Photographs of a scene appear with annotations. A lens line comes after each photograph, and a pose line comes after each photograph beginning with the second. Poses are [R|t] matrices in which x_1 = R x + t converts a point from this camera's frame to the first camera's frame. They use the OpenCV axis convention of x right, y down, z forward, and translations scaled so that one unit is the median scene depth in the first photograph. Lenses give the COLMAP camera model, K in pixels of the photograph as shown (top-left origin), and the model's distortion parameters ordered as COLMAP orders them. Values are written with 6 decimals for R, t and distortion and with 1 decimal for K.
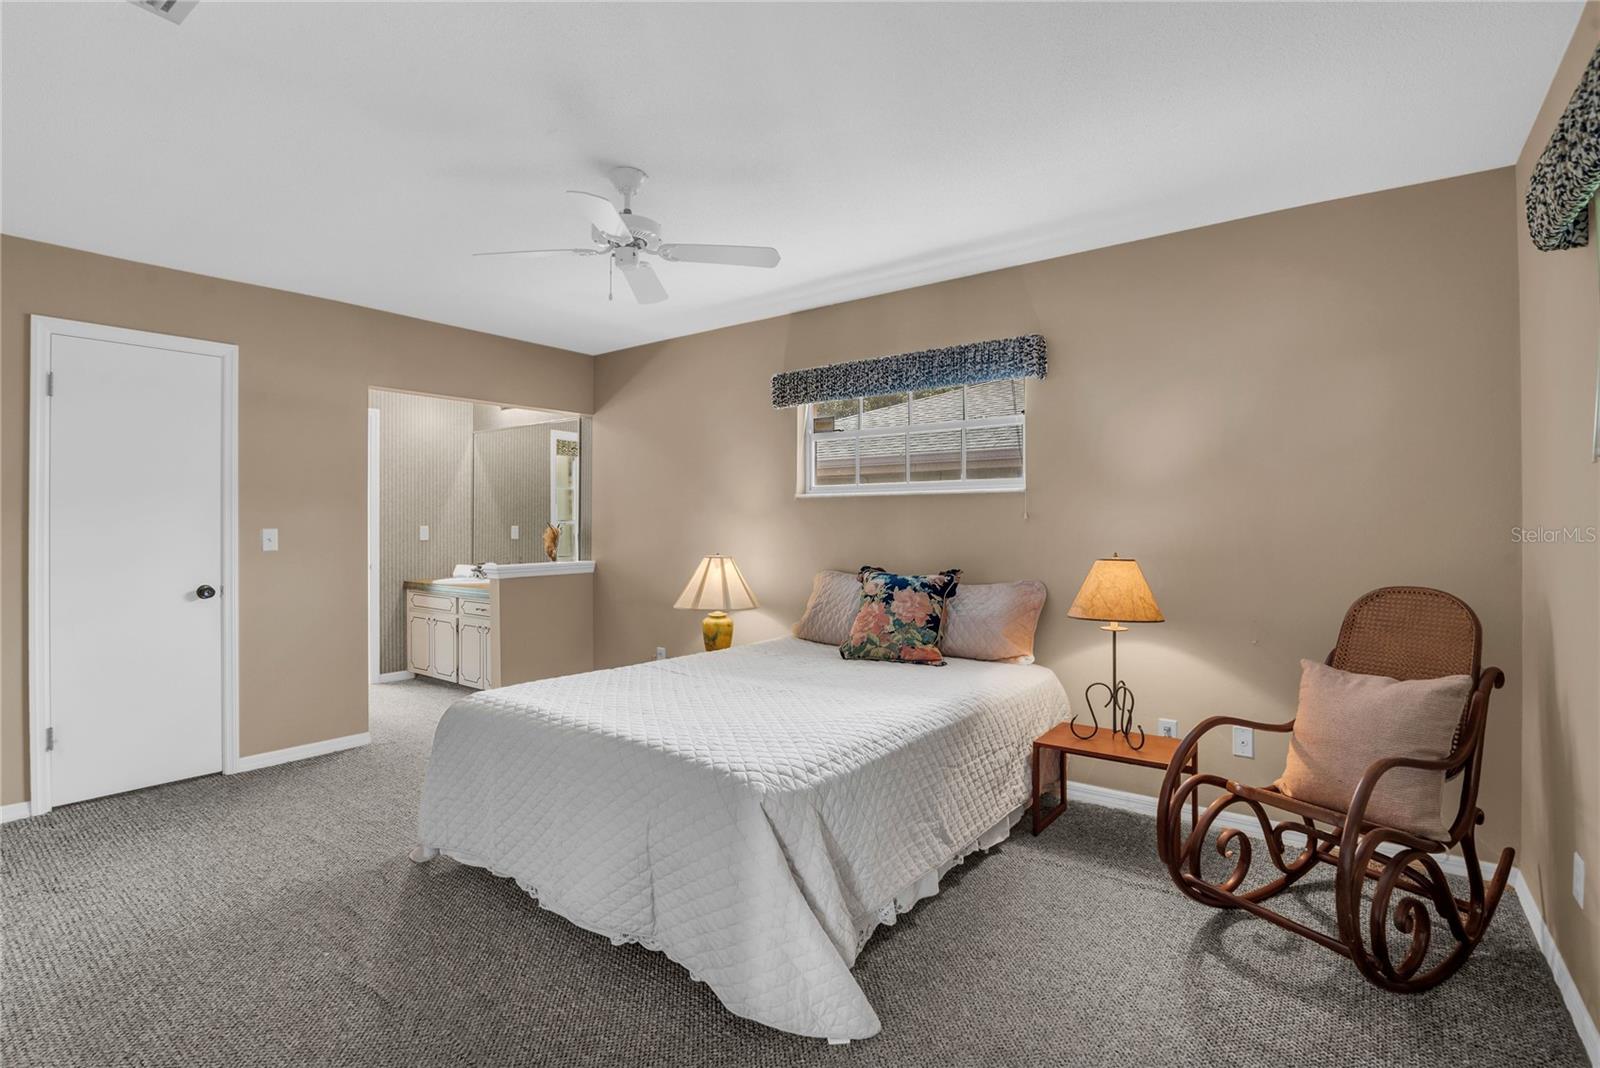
lens RADIAL K [[760.8, 0, 807.4], [0, 760.8, 526.2], [0, 0, 1]] dist [-0.028840, 0.002492]
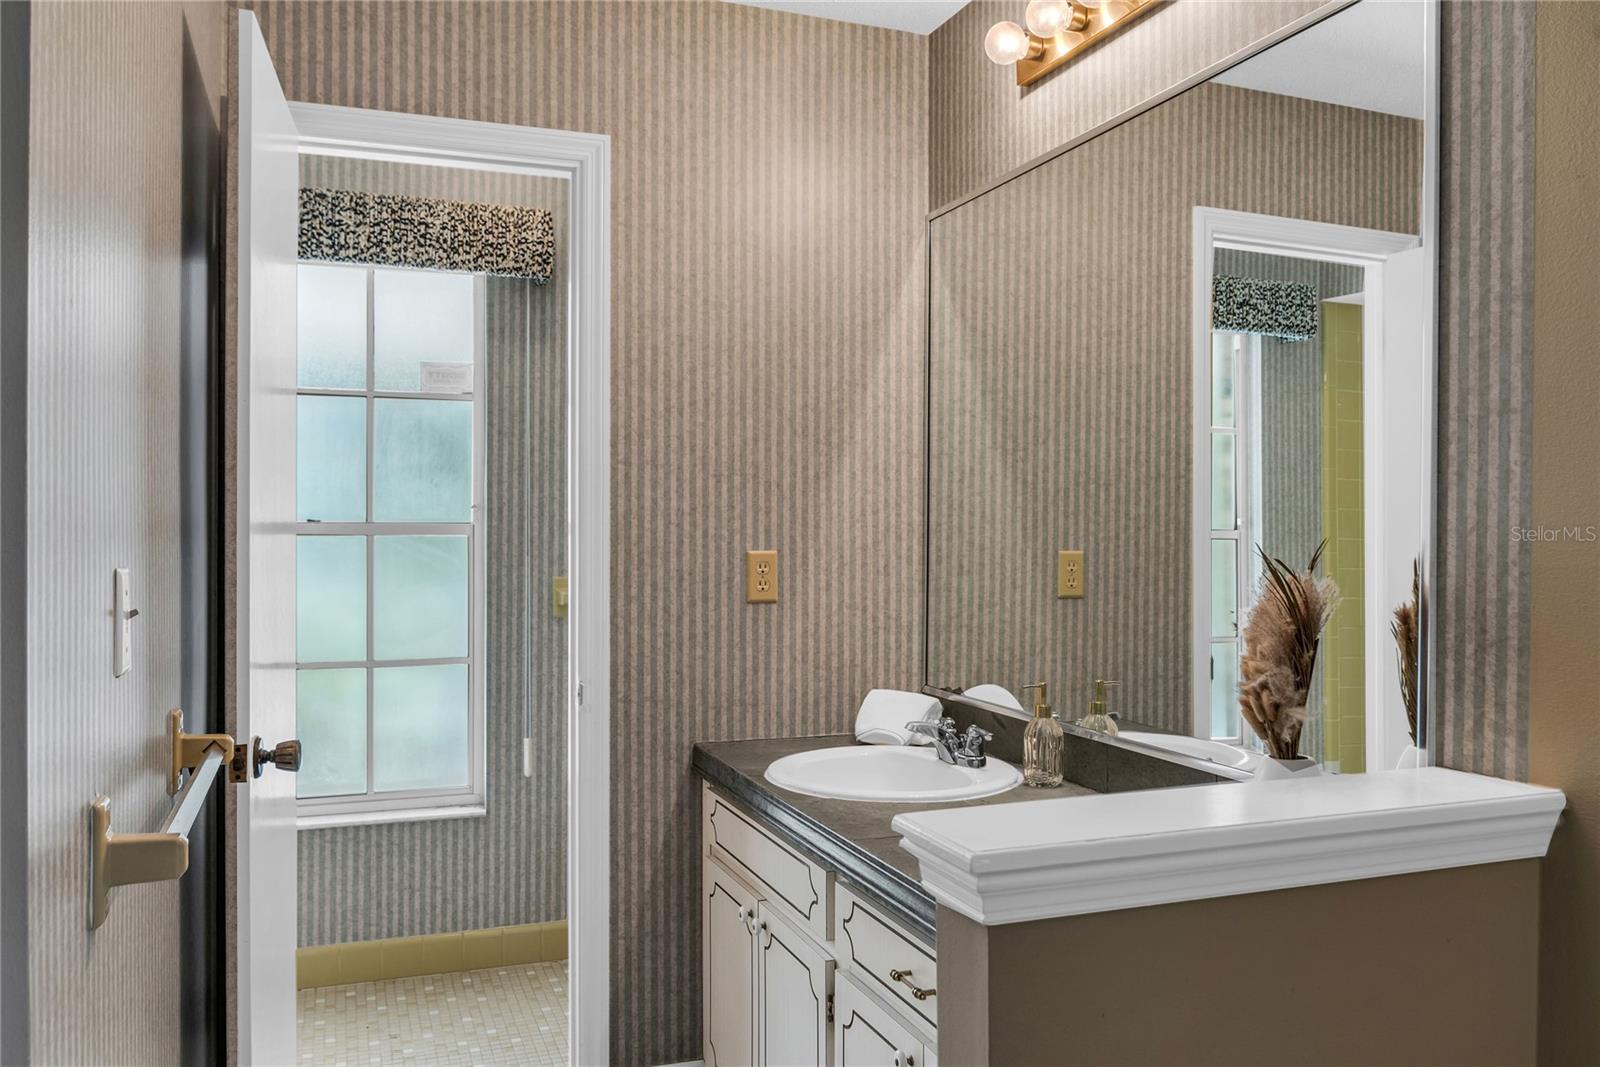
lens RADIAL K [[760.8, 0, 809.8], [0, 760.8, 526.4], [0, 0, 1]] dist [-0.028840, 0.002492]
pose [[0.761779, 0.005415, -0.647814, -0.300186], [0.003414, 0.999918, 0.012373, -0.013497], [0.647828, -0.011637, 0.761698, 0.773907]]
